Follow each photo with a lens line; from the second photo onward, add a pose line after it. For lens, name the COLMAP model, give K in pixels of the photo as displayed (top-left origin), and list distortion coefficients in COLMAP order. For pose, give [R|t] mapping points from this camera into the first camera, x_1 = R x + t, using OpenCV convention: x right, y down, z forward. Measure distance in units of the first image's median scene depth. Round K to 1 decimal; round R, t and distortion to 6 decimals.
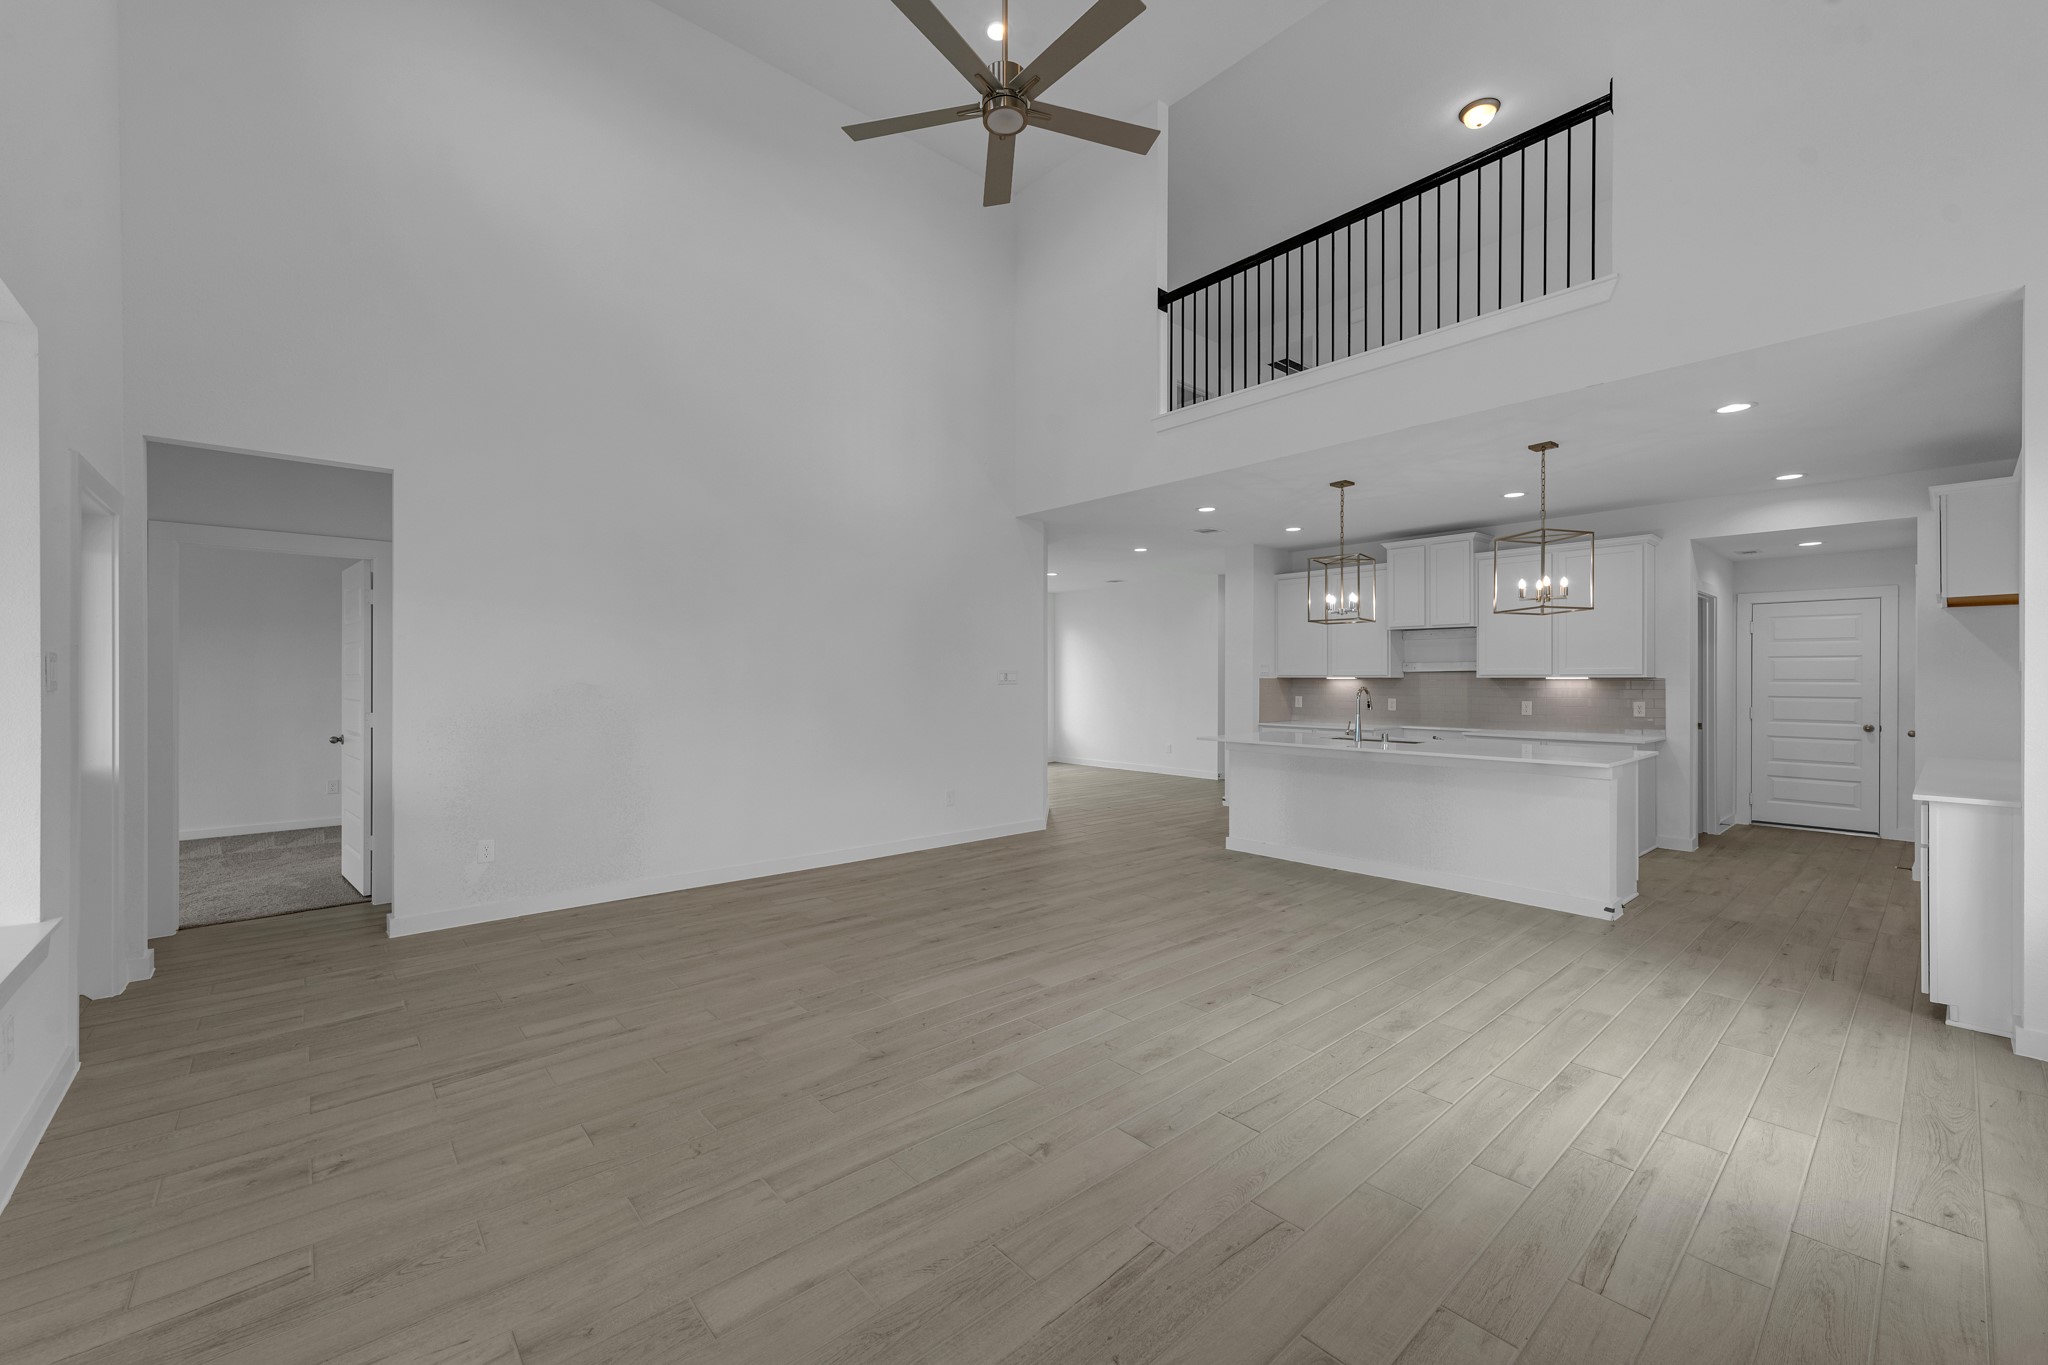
lens RADIAL K [[827.5, 0, 1008.2], [0, 827.5, 679.1], [0, 0, 1]] dist [0.007019, -0.000236]
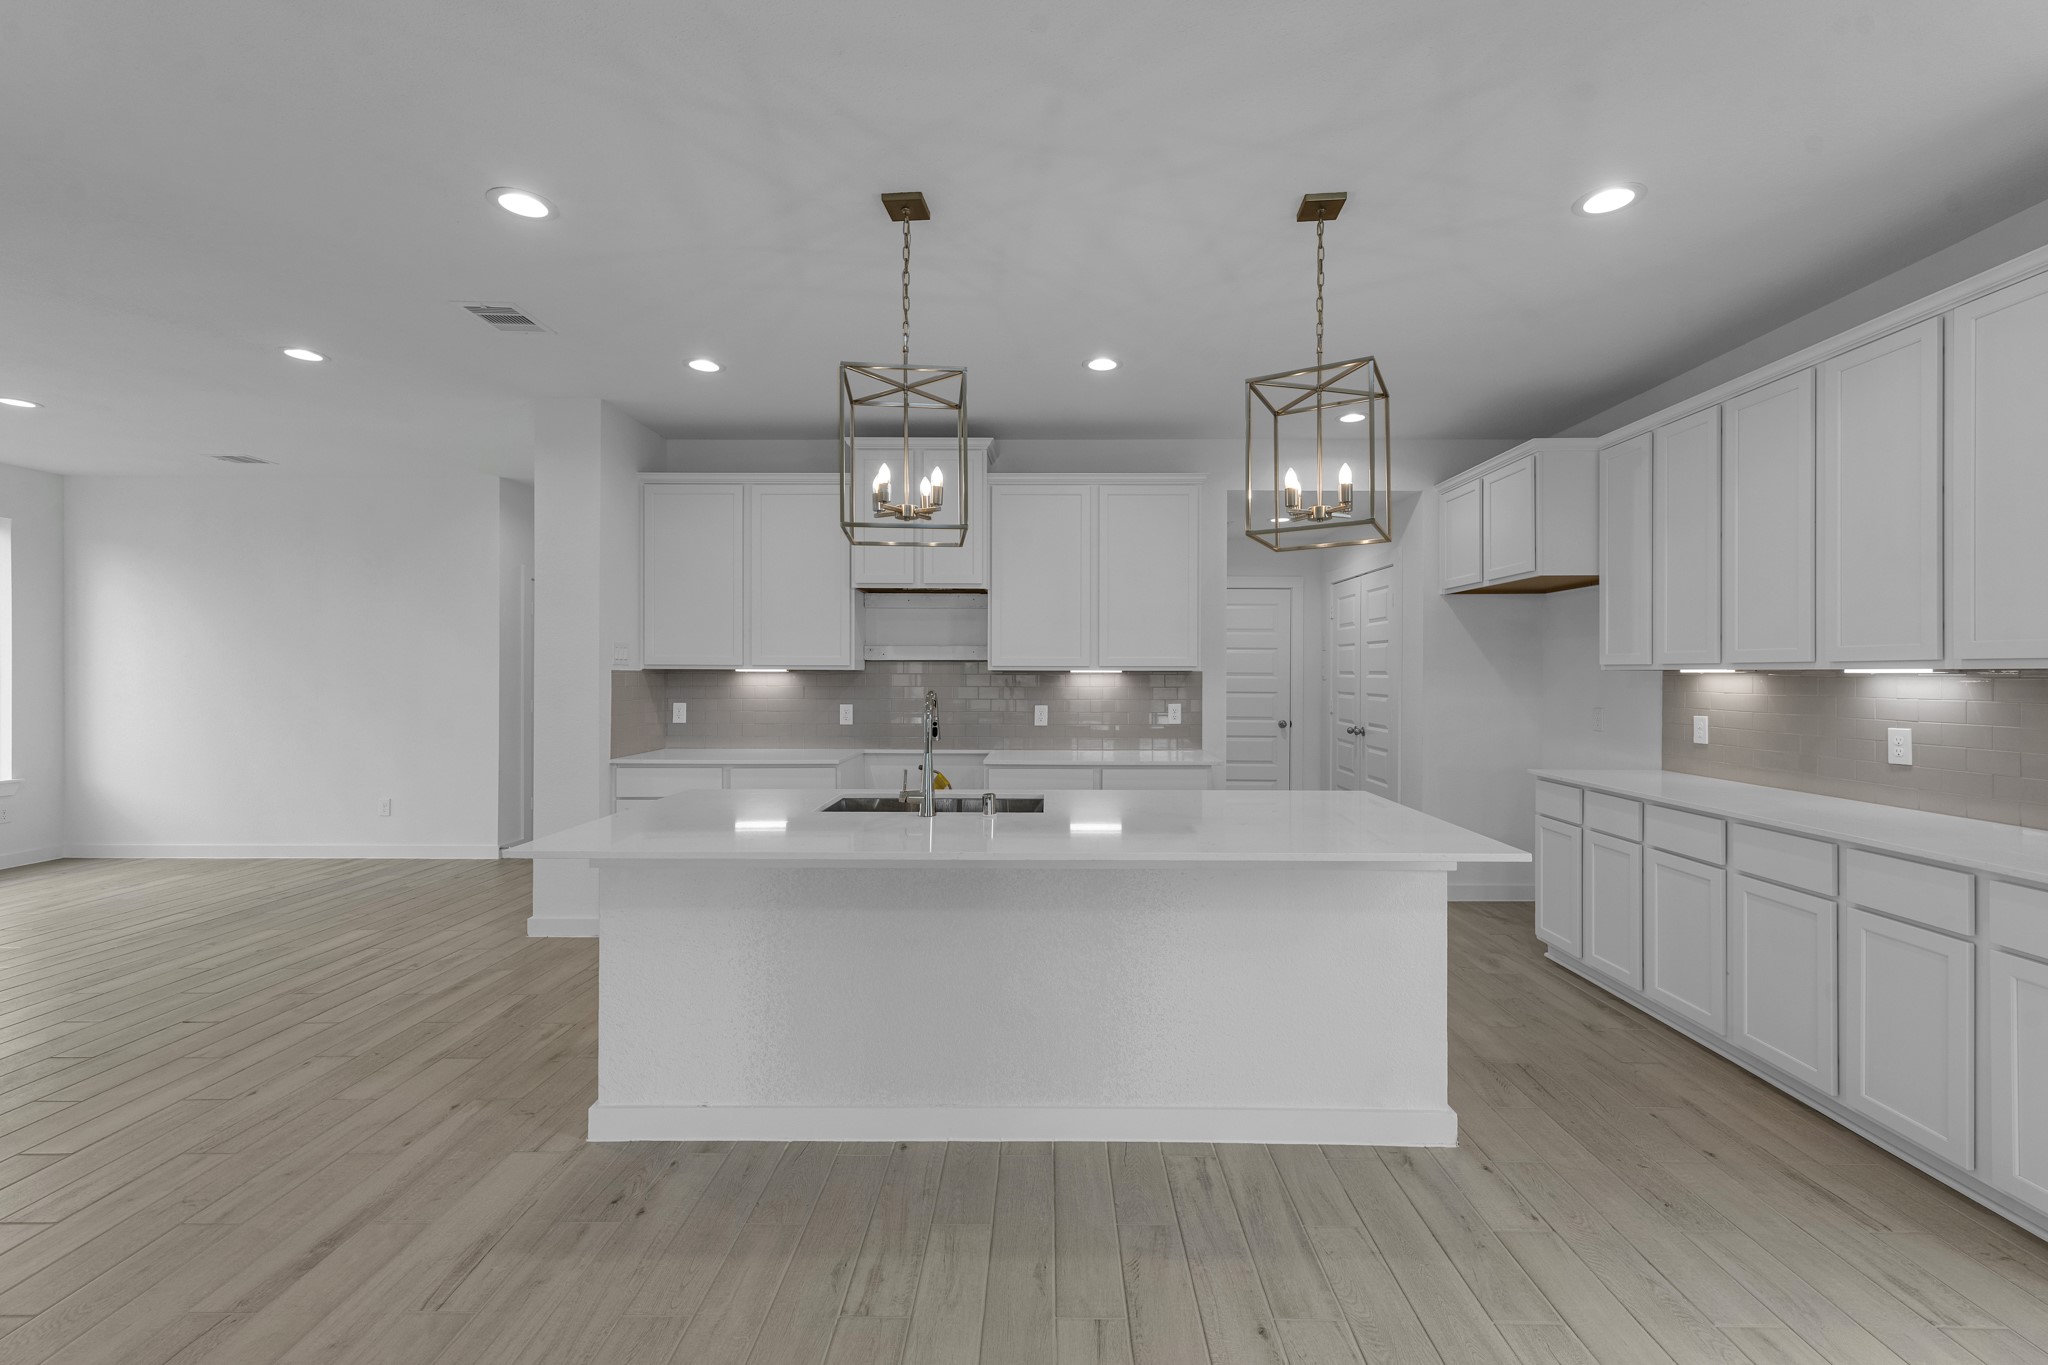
lens RADIAL K [[845.8, 0, 1021.5], [0, 845.8, 671.1], [0, 0, 1]] dist [0.006988, -0.000079]
pose [[0.667036, 0.001192, 0.745025, 0.105344], [-0.002110, 0.999998, 0.000290, -0.001465], [-0.745023, -0.001766, 0.667037, 0.573475]]
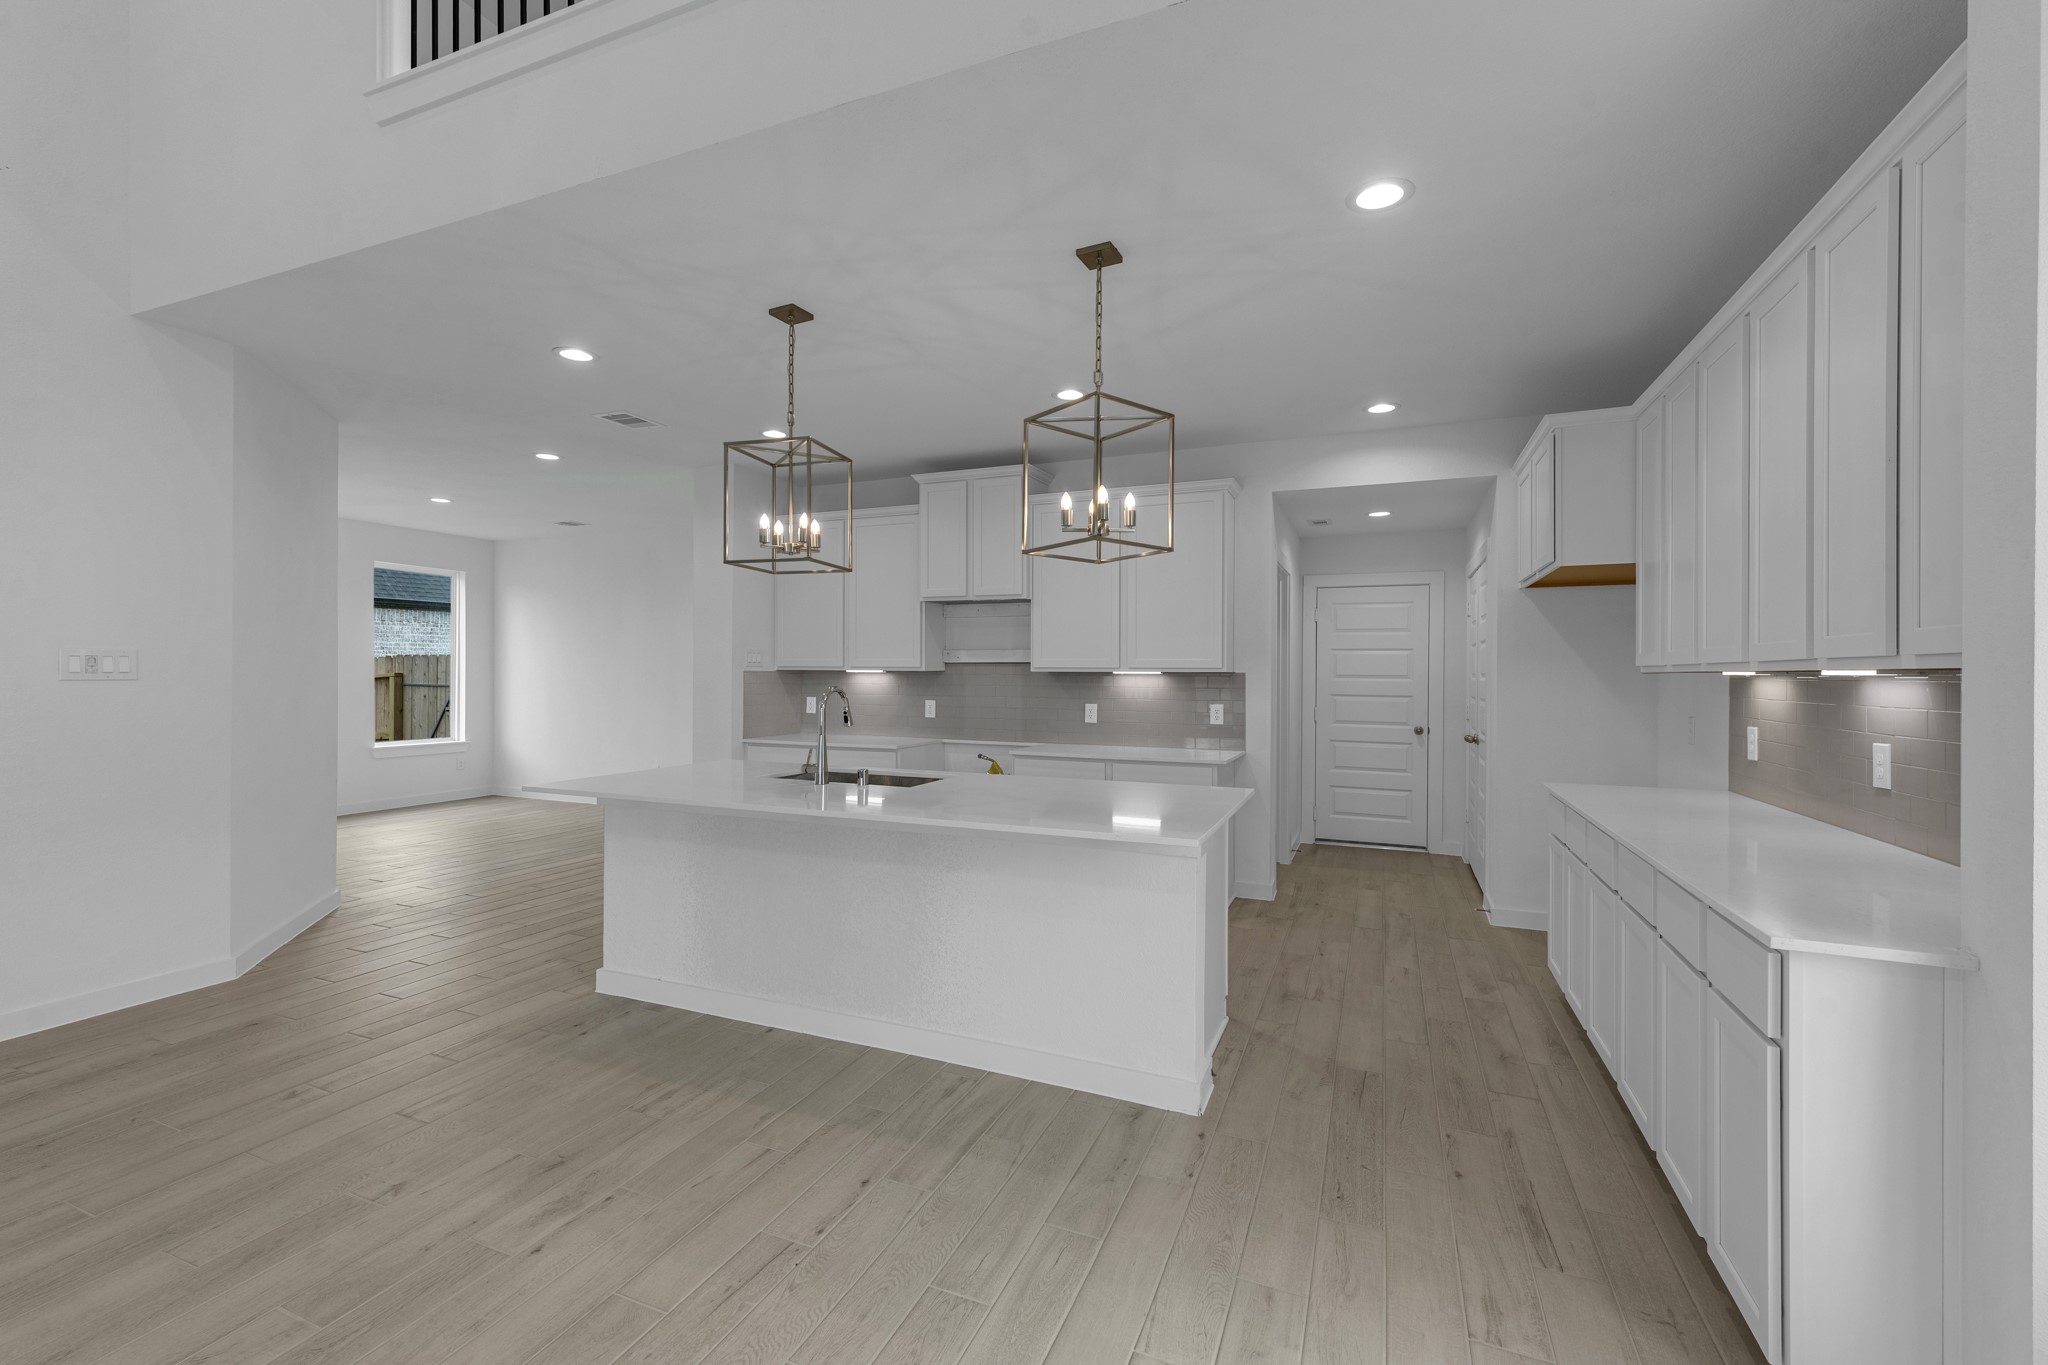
lens RADIAL K [[845.8, 0, 1021.5], [0, 845.8, 671.1], [0, 0, 1]] dist [0.006988, -0.000079]
pose [[0.899670, 0.005124, 0.436541, 0.253251], [-0.004870, 0.999987, -0.001701, -0.000668], [-0.436544, -0.000596, 0.899683, 0.369322]]
